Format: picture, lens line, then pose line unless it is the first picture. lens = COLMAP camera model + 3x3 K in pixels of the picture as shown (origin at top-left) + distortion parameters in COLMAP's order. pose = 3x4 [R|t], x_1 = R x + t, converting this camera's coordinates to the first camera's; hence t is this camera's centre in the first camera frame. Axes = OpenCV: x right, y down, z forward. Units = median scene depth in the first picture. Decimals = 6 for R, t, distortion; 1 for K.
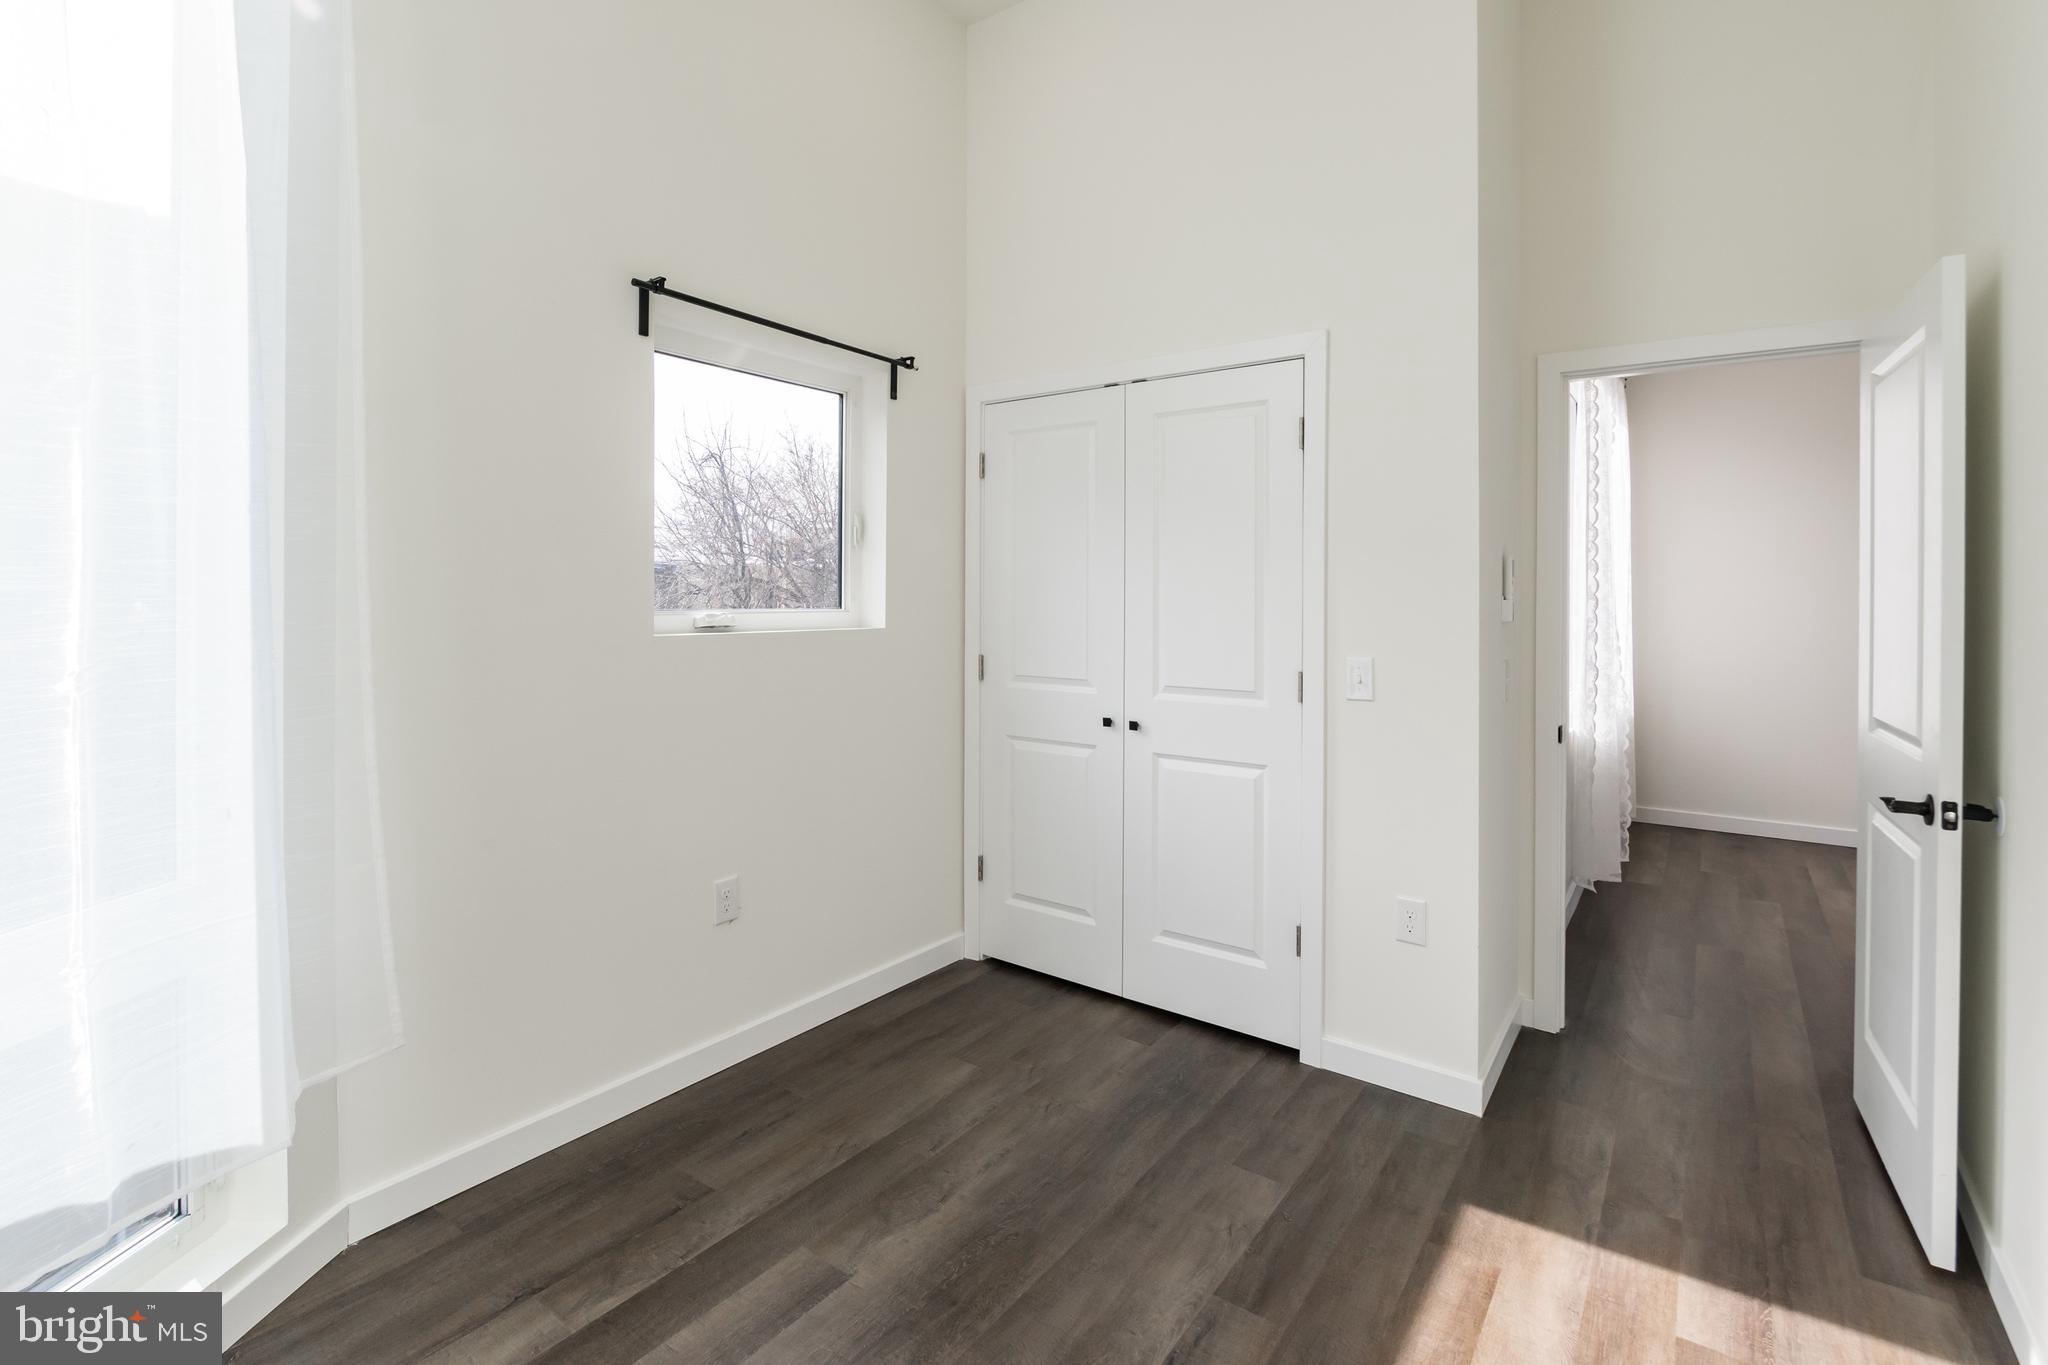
lens RADIAL K [[944.8, 0, 1030.8], [0, 944.8, 601.7], [0, 0, 1]] dist [-0.004110, -0.000206]
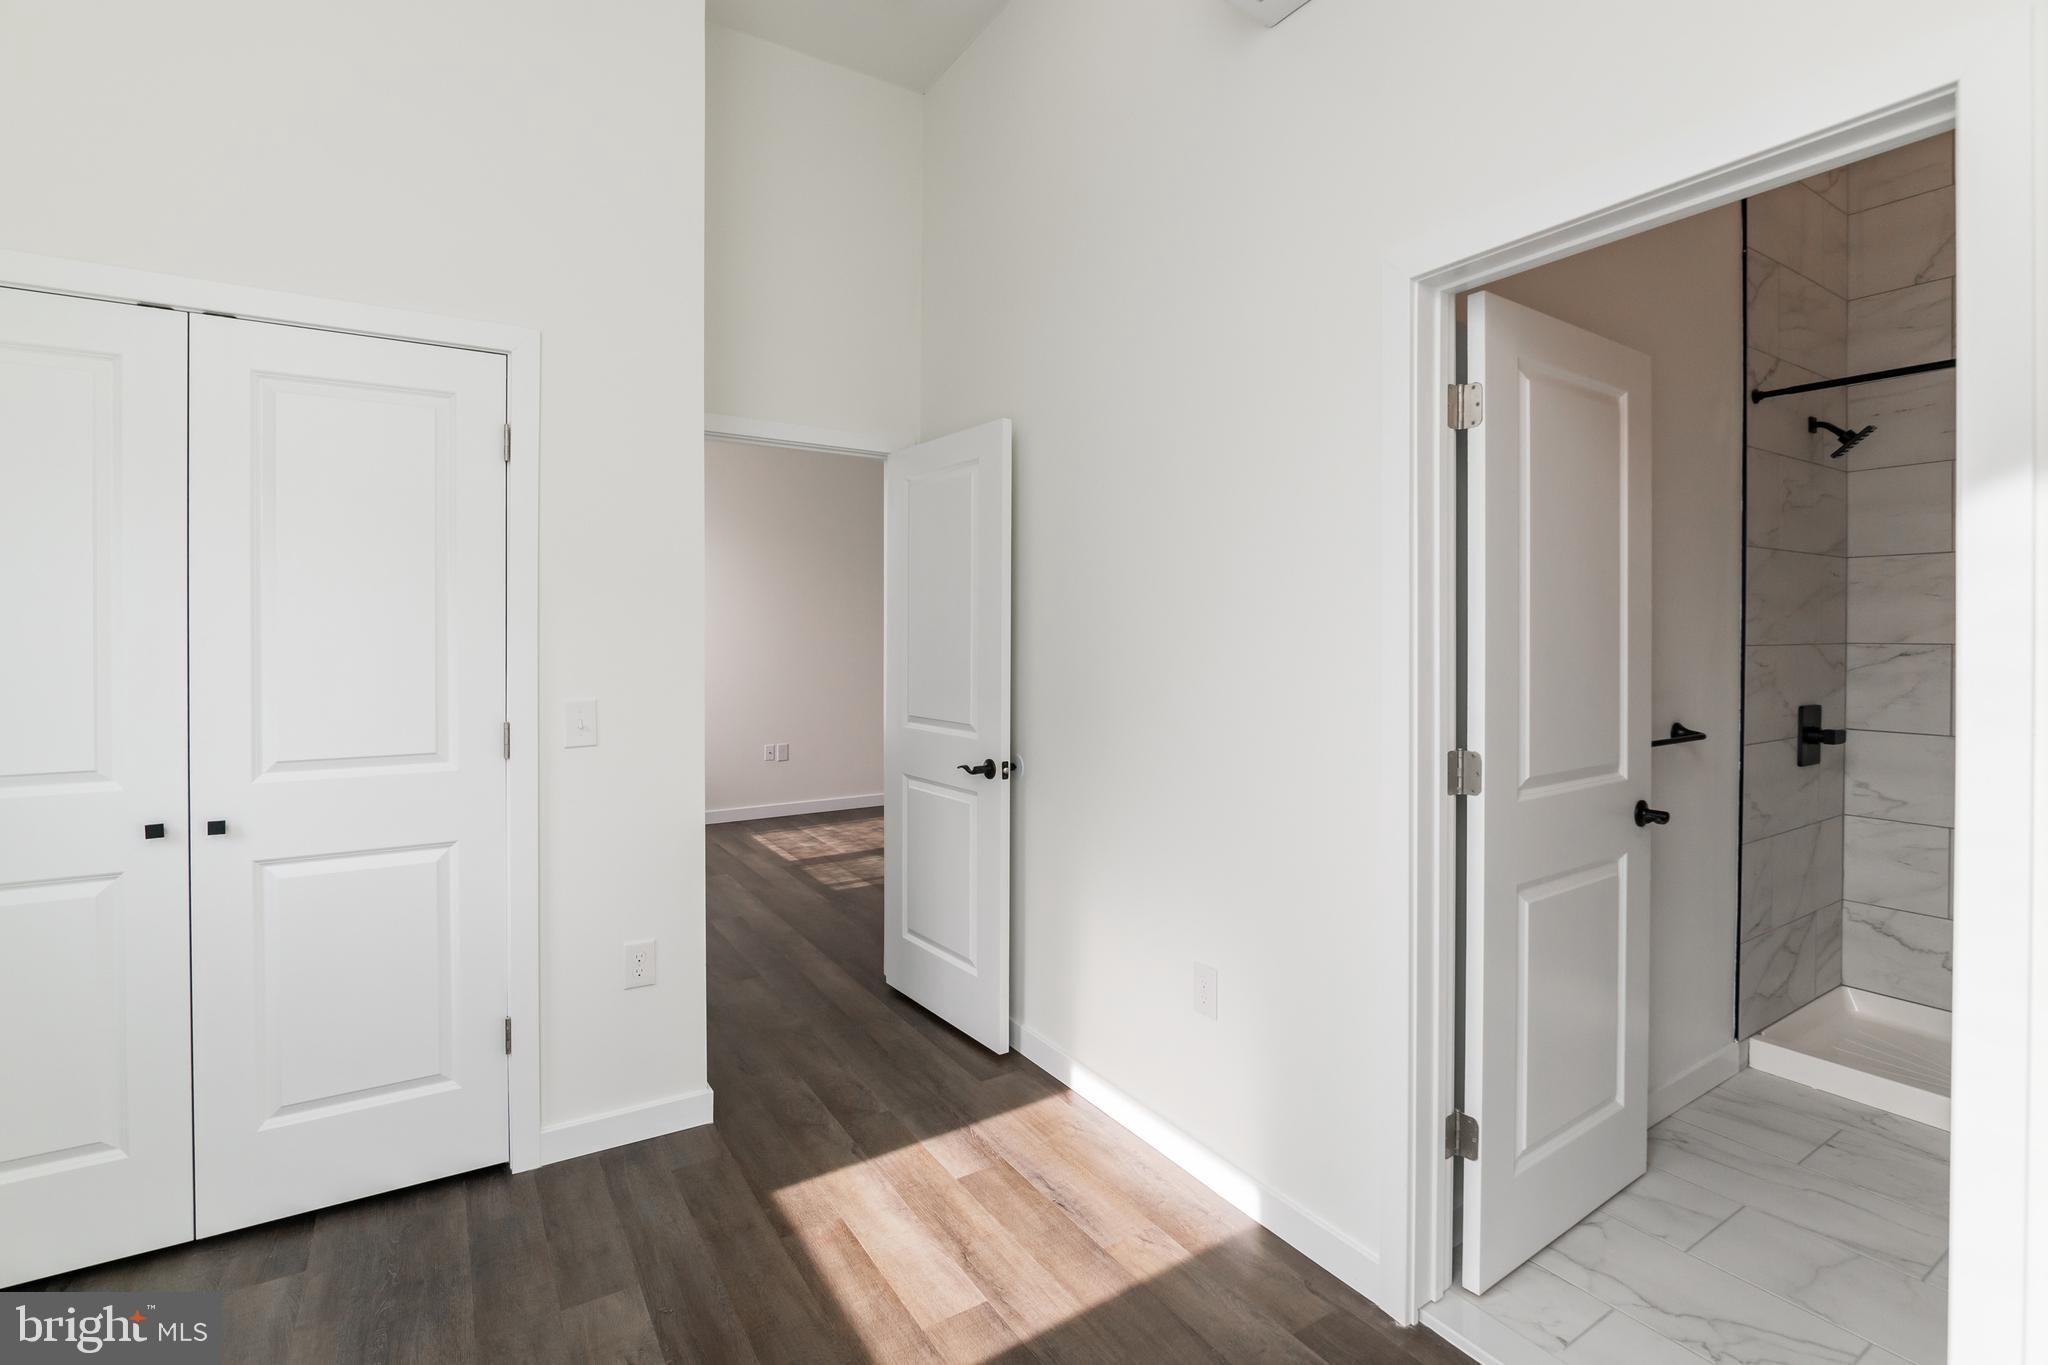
lens RADIAL K [[928.9, 0, 1026.9], [0, 928.9, 641.0], [0, 0, 1]] dist [-0.010236, 0.000327]
pose [[0.380415, -0.015034, 0.924693, -0.366182], [0.003696, 0.999885, 0.014736, -0.012021], [-0.924808, -0.002188, 0.380427, 0.291052]]
